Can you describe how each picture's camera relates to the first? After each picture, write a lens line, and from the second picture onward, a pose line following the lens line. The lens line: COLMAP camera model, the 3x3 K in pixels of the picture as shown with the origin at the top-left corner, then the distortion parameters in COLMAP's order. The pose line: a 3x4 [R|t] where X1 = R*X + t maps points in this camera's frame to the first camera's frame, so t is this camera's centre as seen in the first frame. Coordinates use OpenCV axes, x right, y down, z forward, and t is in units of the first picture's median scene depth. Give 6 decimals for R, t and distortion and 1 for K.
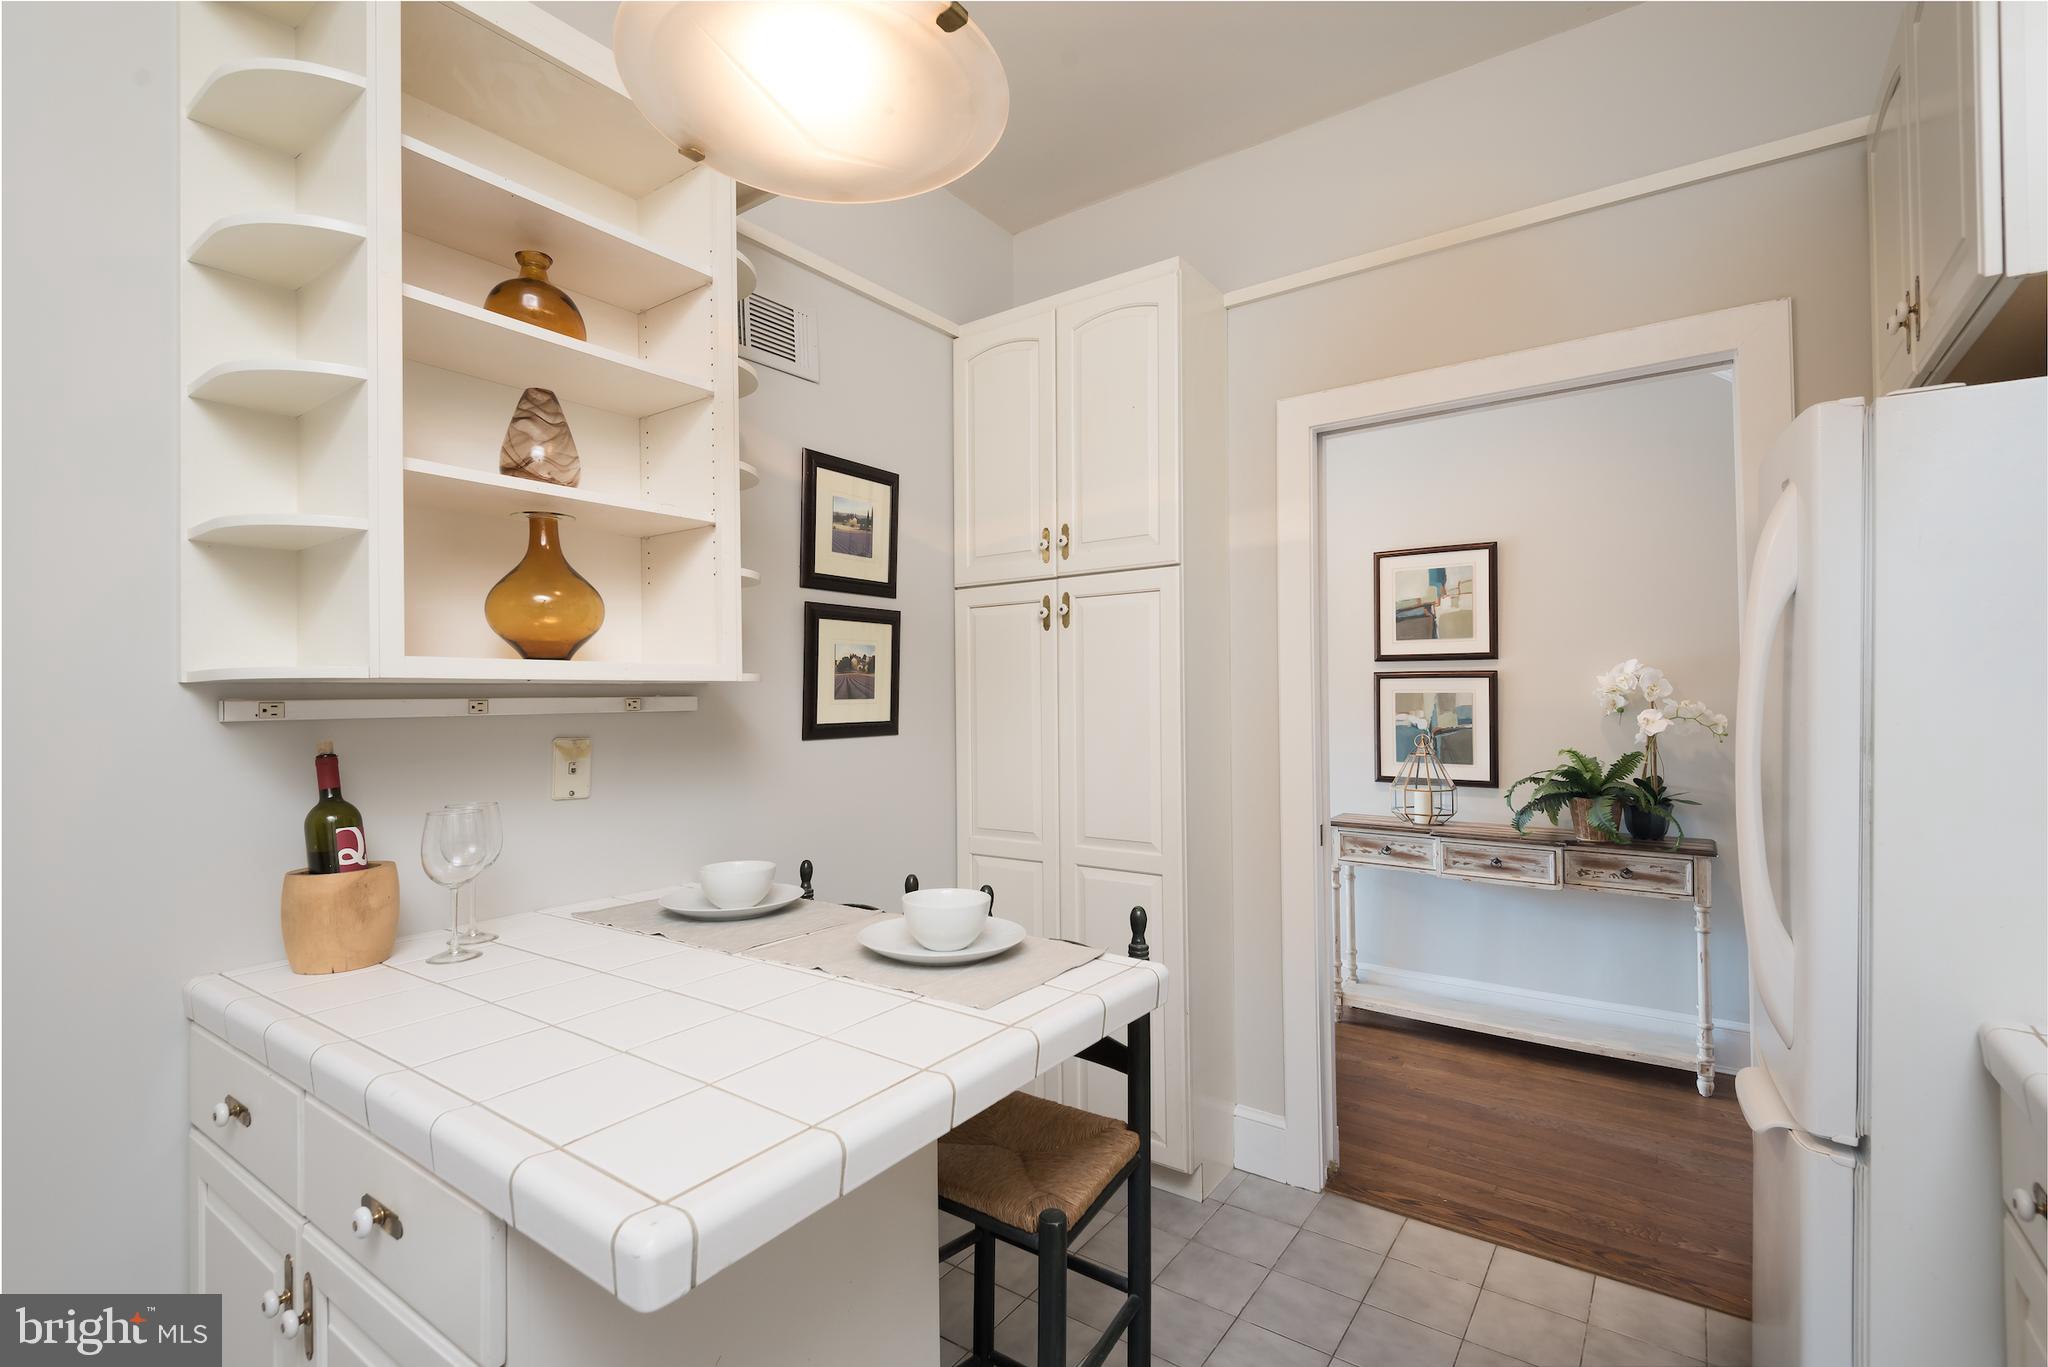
lens RADIAL K [[935.4, 0, 1025.3], [0, 935.4, 689.4], [0, 0, 1]] dist [-0.000811, 0.004945]
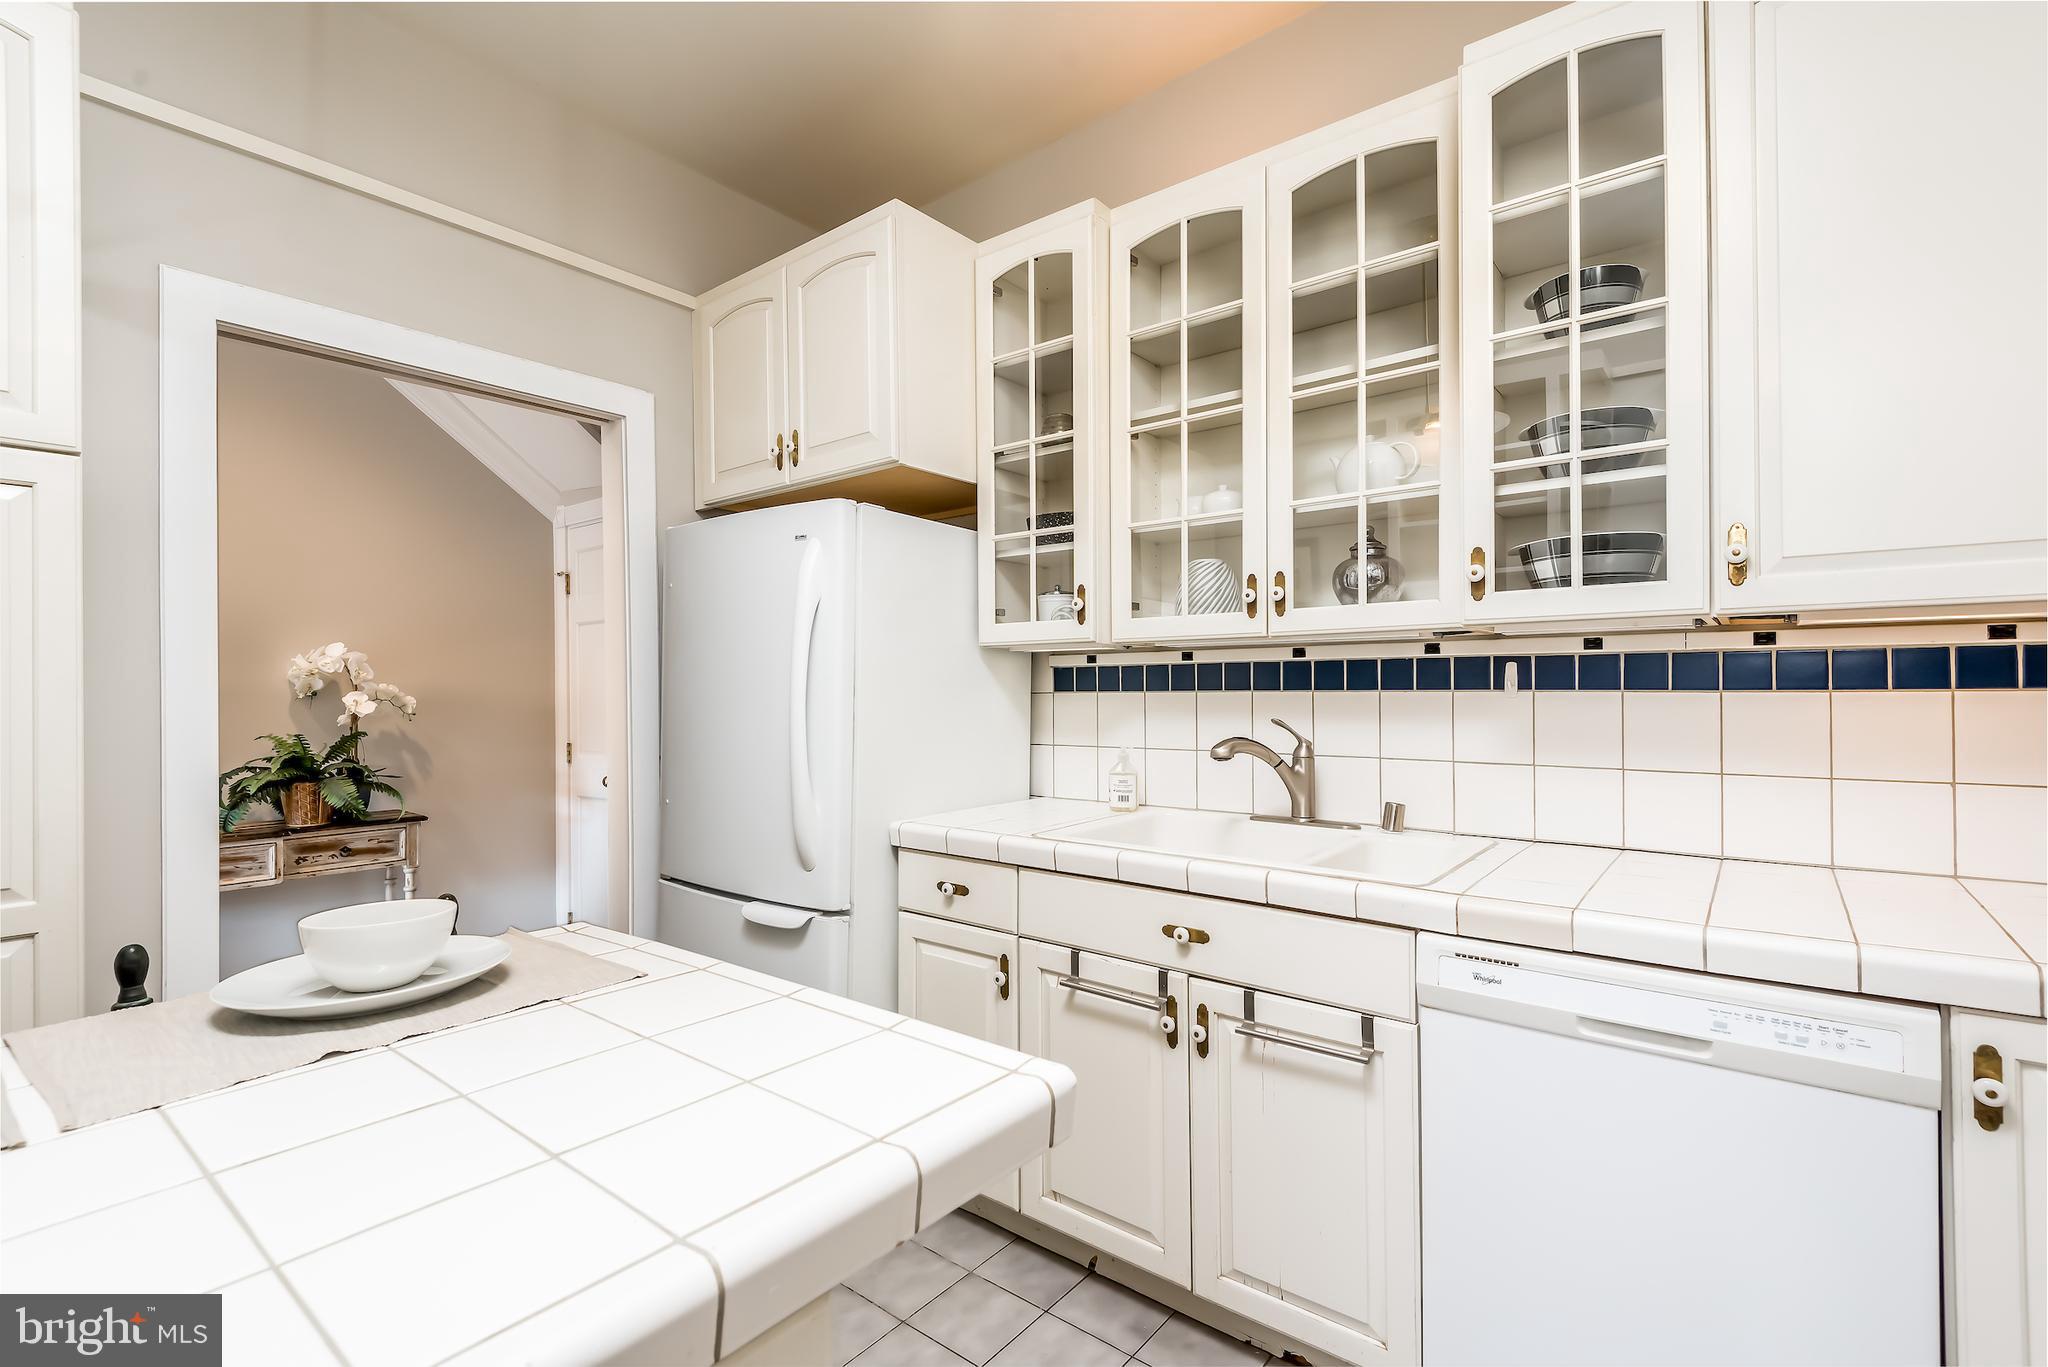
lens RADIAL K [[935.4, 0, 1026.9], [0, 935.4, 685.5], [0, 0, 1]] dist [-0.000811, 0.004945]
pose [[0.062713, 0.006791, 0.998009, -0.329990], [-0.003625, 0.999972, -0.006576, 0.018736], [-0.998025, -0.003206, 0.062736, 0.190904]]
